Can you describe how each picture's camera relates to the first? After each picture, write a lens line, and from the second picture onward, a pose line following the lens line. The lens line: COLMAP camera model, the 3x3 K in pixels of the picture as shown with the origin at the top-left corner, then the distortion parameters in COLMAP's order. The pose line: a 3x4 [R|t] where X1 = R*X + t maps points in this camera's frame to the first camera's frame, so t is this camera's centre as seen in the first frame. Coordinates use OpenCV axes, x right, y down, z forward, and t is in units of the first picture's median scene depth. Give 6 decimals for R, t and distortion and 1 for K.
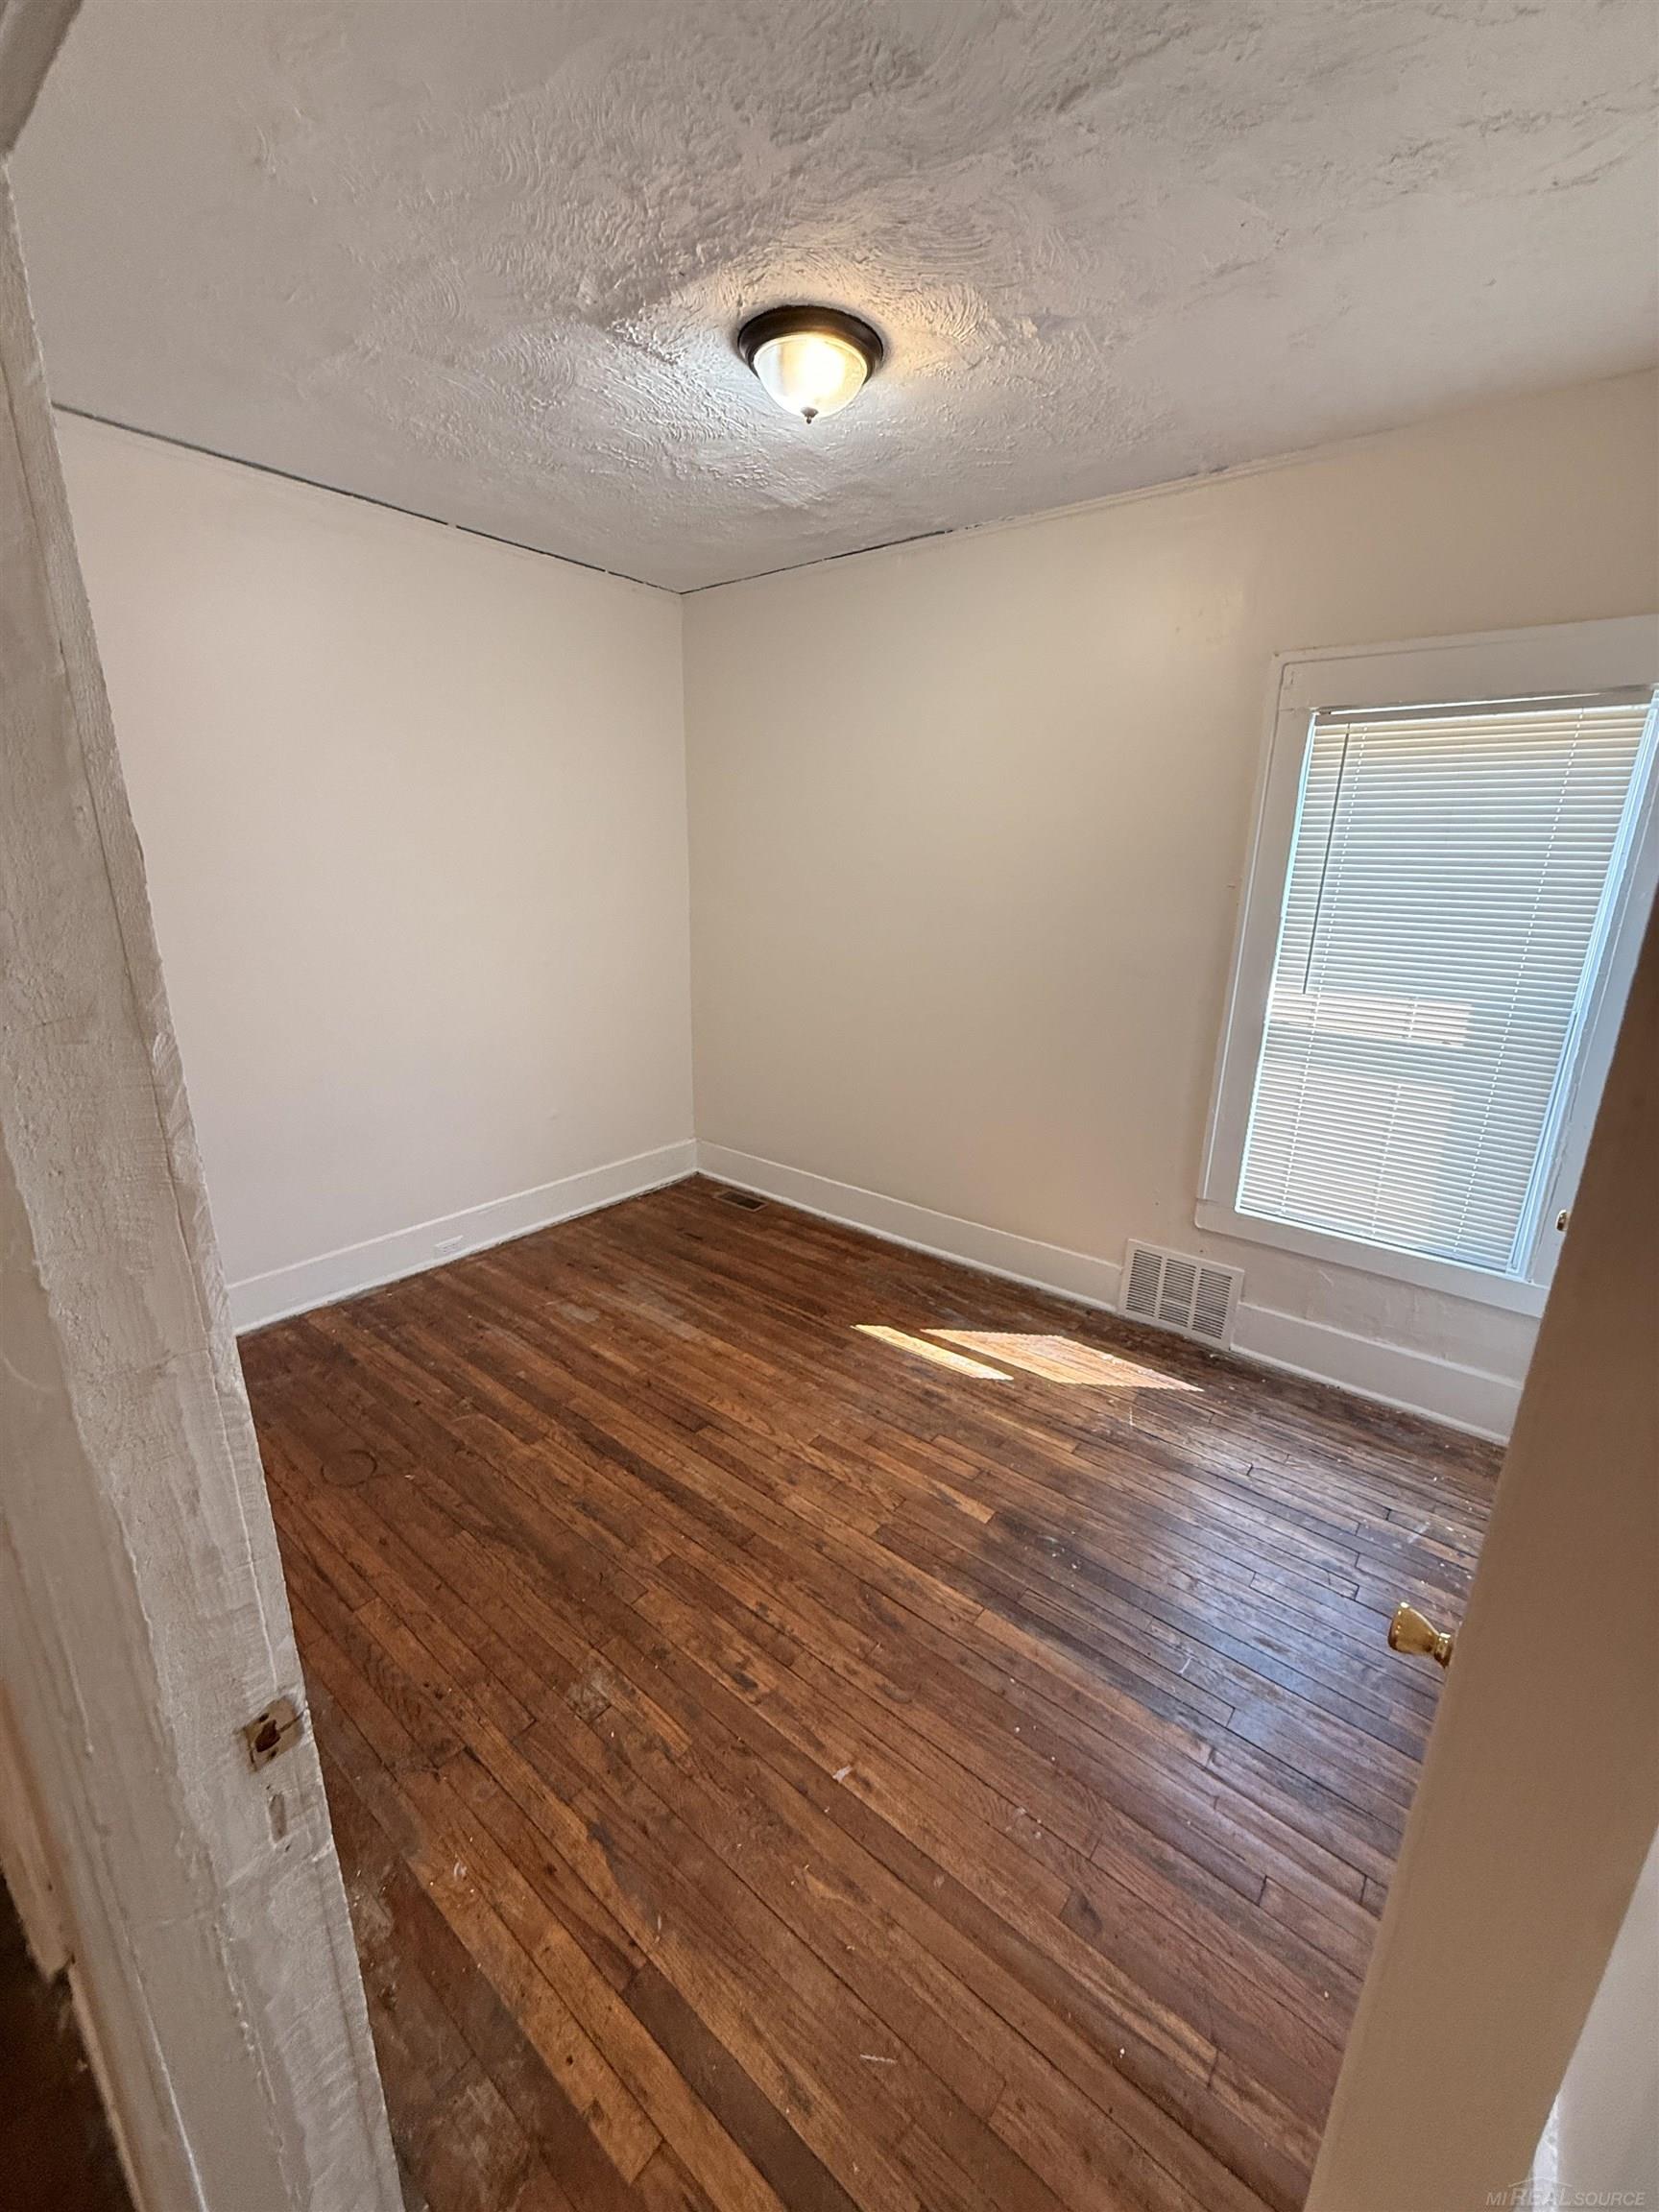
lens RADIAL K [[890.0, 0, 823.2], [0, 890.0, 1105.9], [0, 0, 1]] dist [-0.000185, 0.000041]
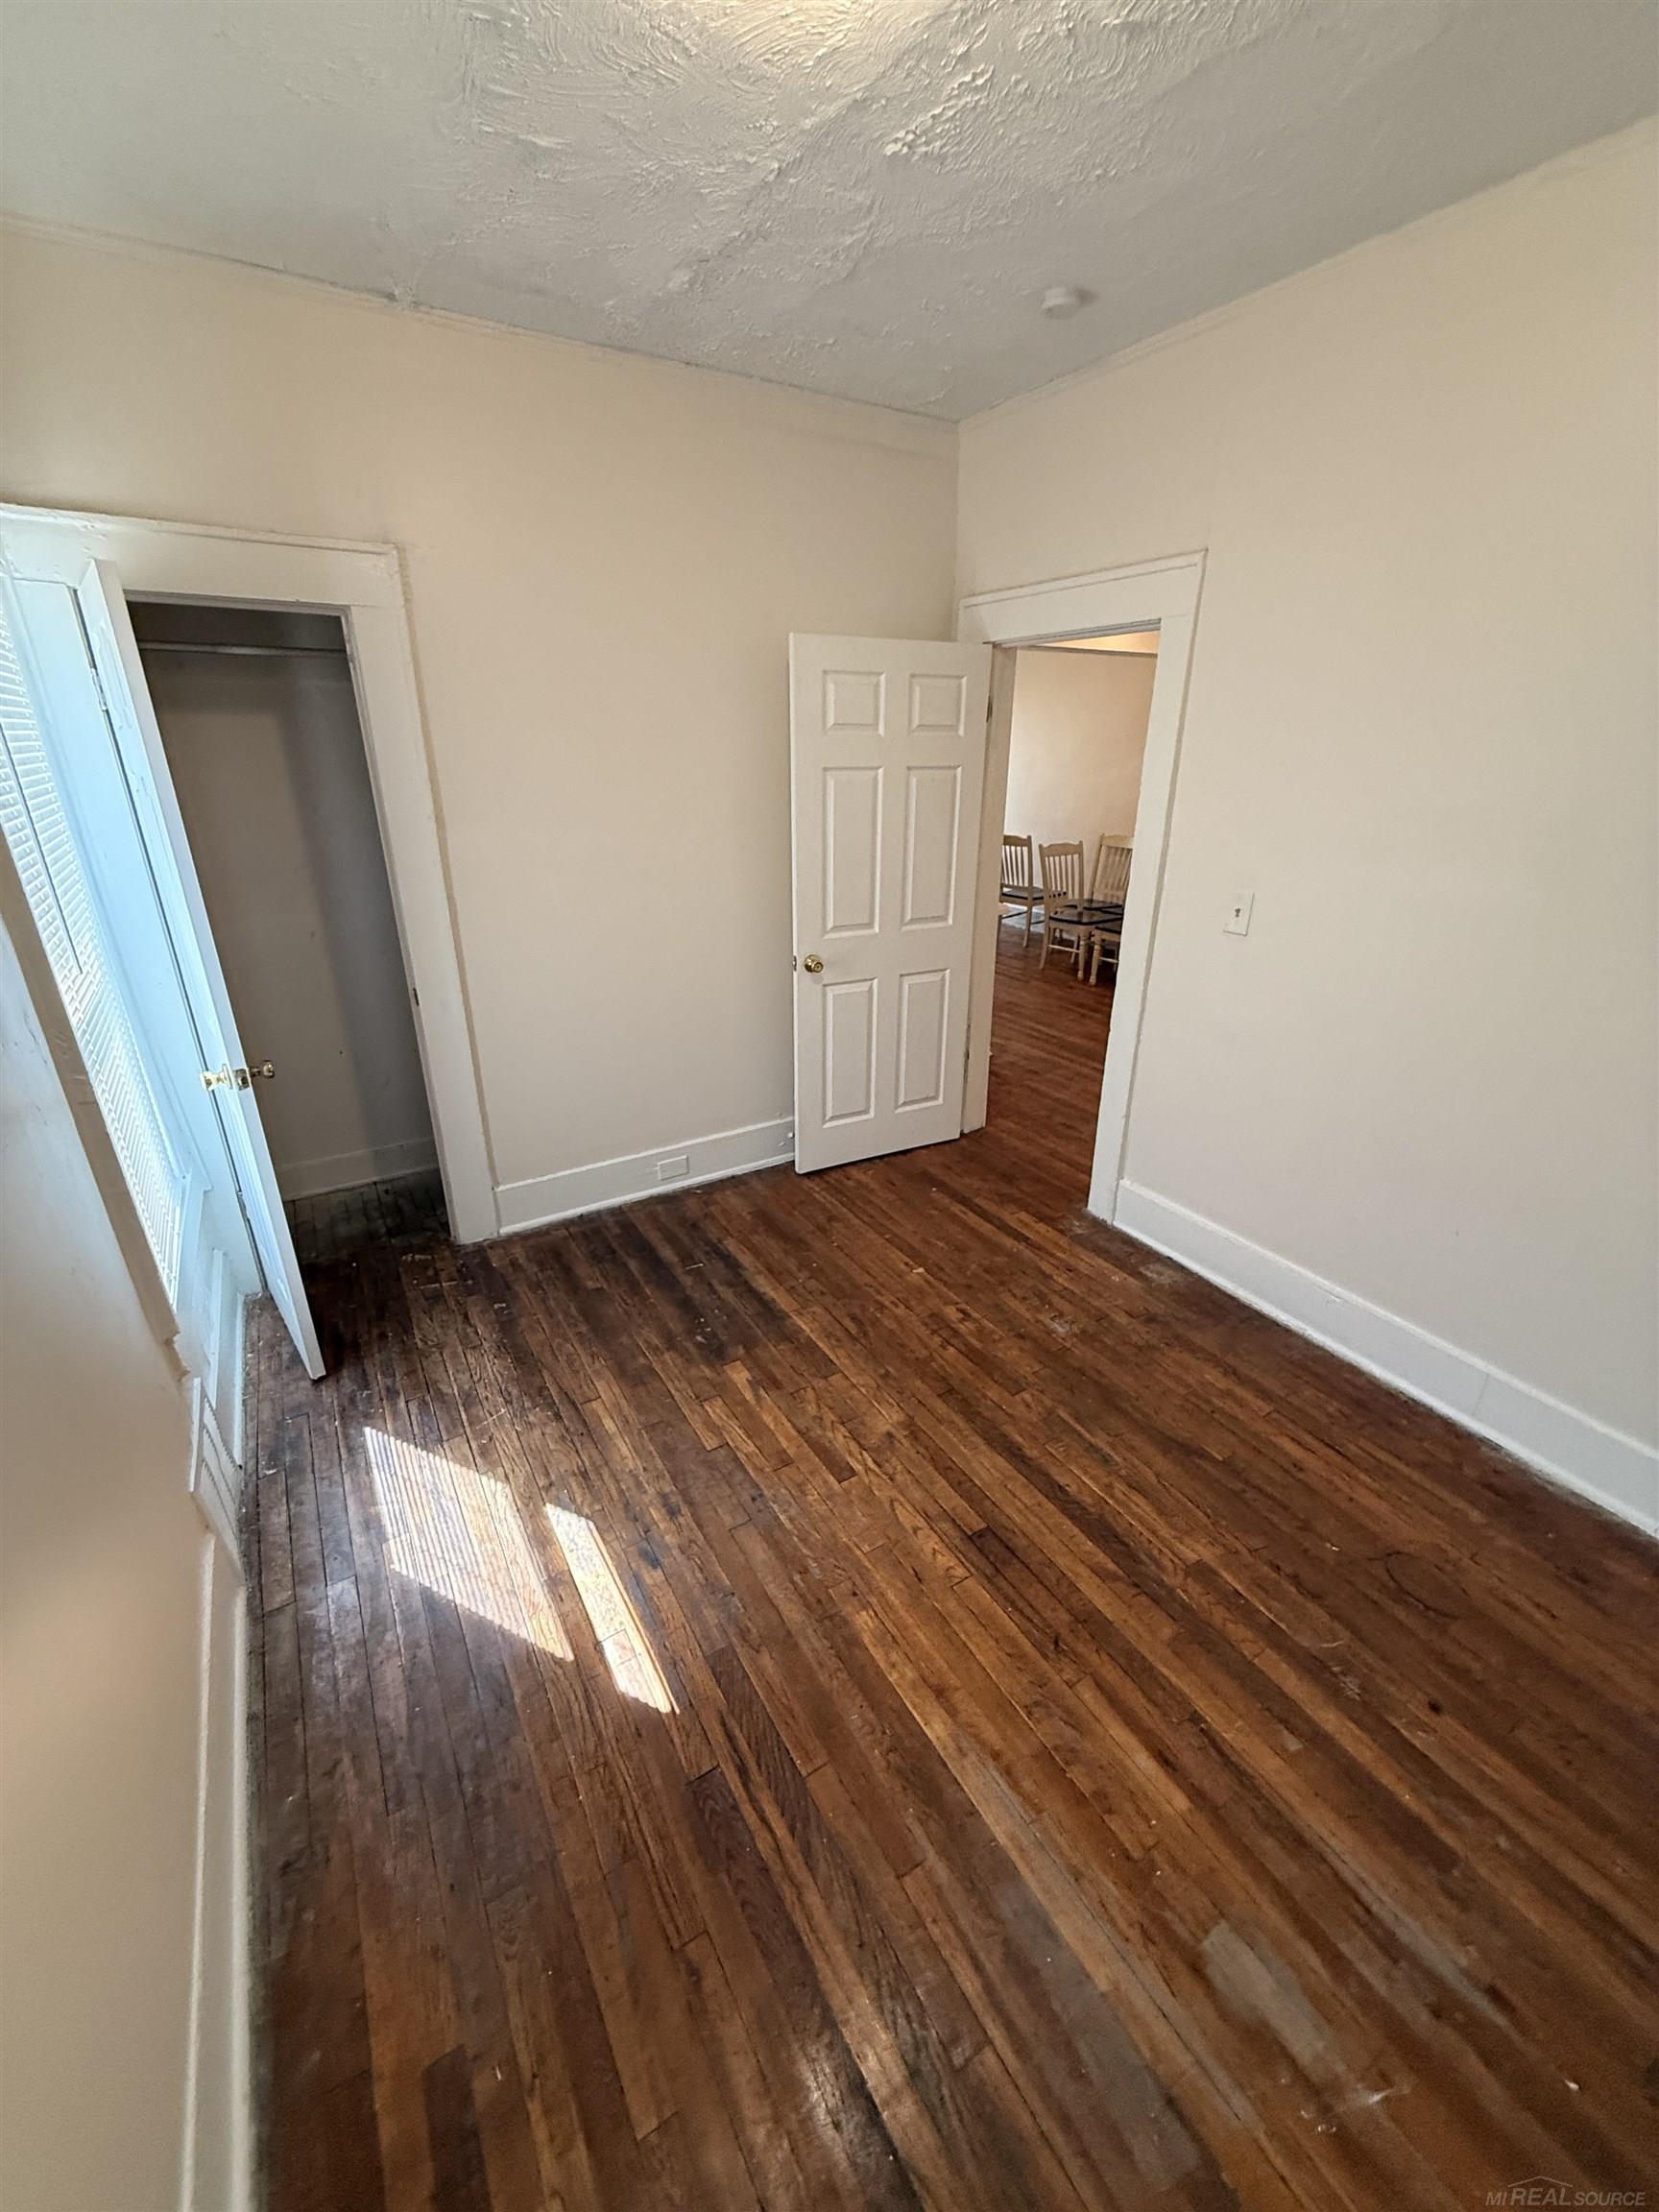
lens RADIAL K [[890.0, 0, 837.6], [0, 890.0, 1108.4], [0, 0, 1]] dist [-0.000185, 0.000041]
pose [[-0.948003, -0.138219, 0.286681, -0.195109], [0.073653, 0.781039, 0.620124, -0.427336], [-0.309622, 0.608994, -0.730247, 1.407831]]
